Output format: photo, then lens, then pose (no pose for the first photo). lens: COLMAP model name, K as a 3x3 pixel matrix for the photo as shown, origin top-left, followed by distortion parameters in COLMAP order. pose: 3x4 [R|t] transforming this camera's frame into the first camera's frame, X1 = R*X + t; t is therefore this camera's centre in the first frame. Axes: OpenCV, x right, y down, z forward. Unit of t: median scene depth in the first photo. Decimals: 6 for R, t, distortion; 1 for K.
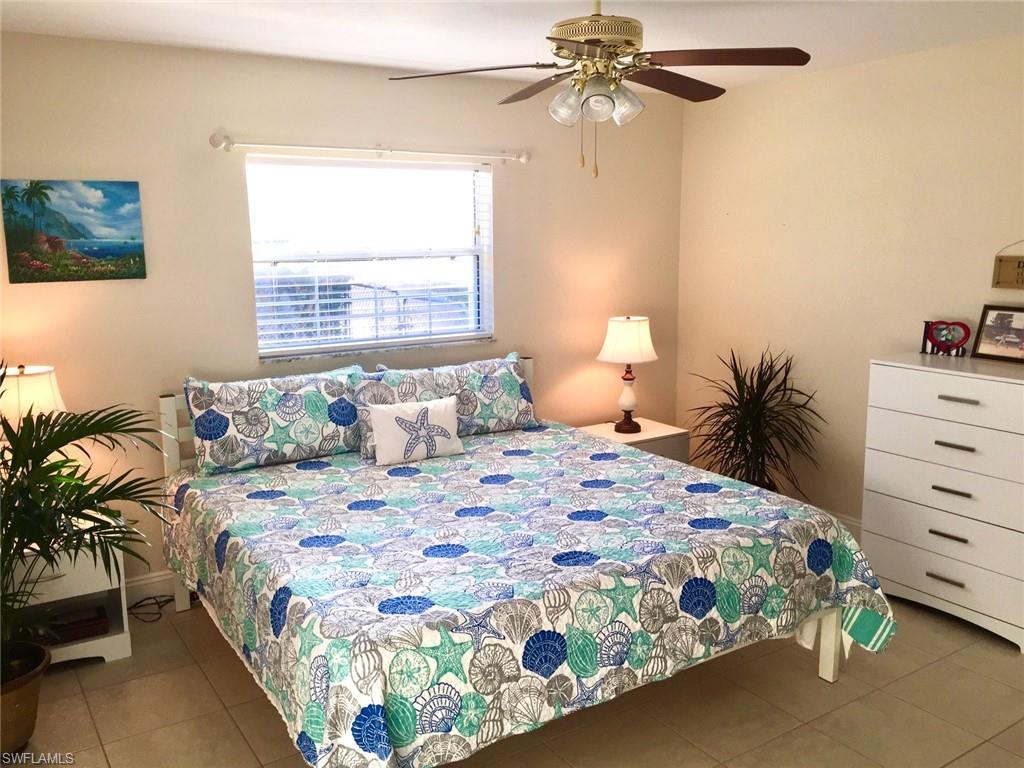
lens RADIAL K [[874.2, 0, 516.4], [0, 874.2, 385.3], [0, 0, 1]] dist [0.077215, -0.101625]
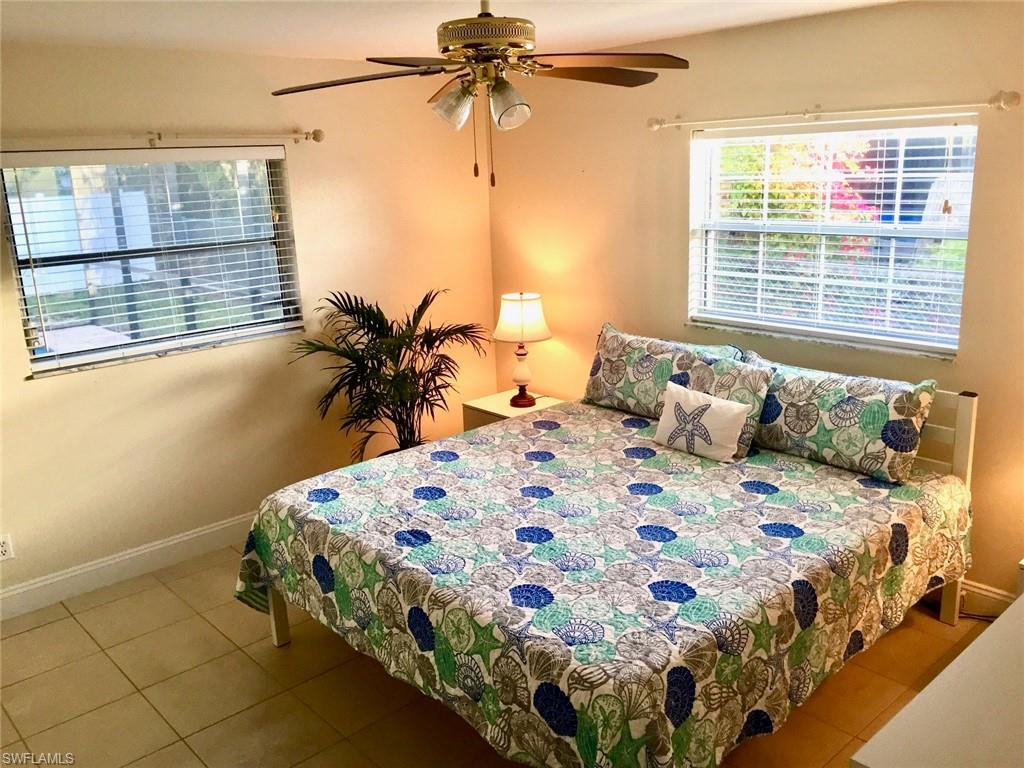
lens RADIAL K [[874.2, 0, 516.1], [0, 874.2, 381.7], [0, 0, 1]] dist [0.077215, -0.101625]
pose [[0.158251, 0.248733, -0.955557, 0.847676], [-0.142102, 0.963414, 0.227245, -0.202952], [0.977120, 0.099825, 0.187806, 0.695130]]
